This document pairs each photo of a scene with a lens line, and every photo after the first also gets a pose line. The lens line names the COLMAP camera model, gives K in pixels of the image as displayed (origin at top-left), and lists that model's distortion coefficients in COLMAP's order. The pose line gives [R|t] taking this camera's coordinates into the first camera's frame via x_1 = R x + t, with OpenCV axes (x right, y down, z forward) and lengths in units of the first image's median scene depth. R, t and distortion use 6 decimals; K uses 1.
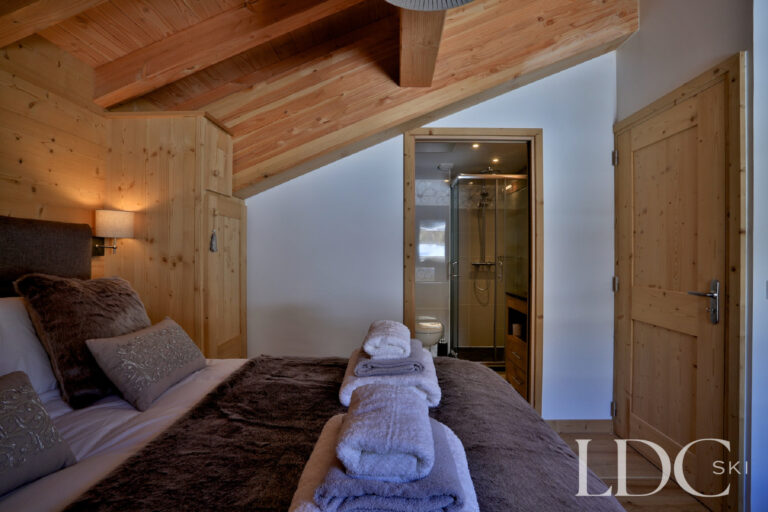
lens RADIAL K [[369.0, 0, 383.9], [0, 369.0, 256.4], [0, 0, 1]] dist [-0.032577, 0.000901]
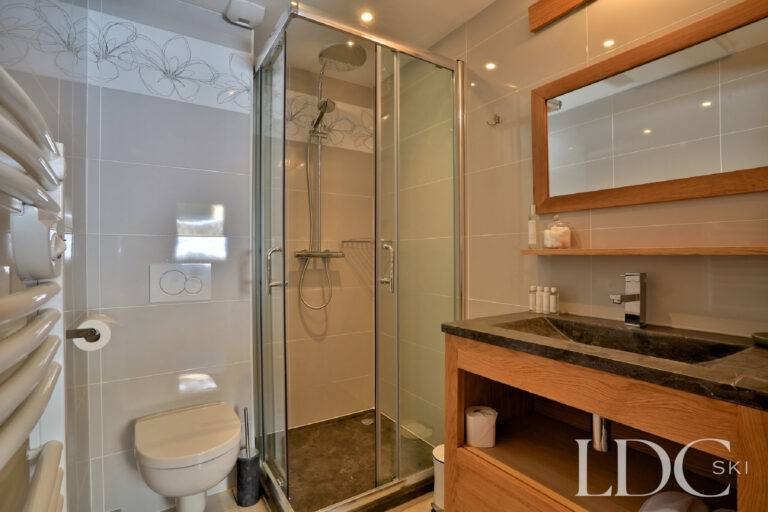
lens RADIAL K [[369.0, 0, 380.5], [0, 369.0, 253.6], [0, 0, 1]] dist [-0.032577, 0.000901]
pose [[0.823101, 0.002571, 0.567889, 0.061753], [0.001373, 0.999978, -0.006517, 0.022818], [-0.567893, 0.006144, 0.823079, 0.552371]]
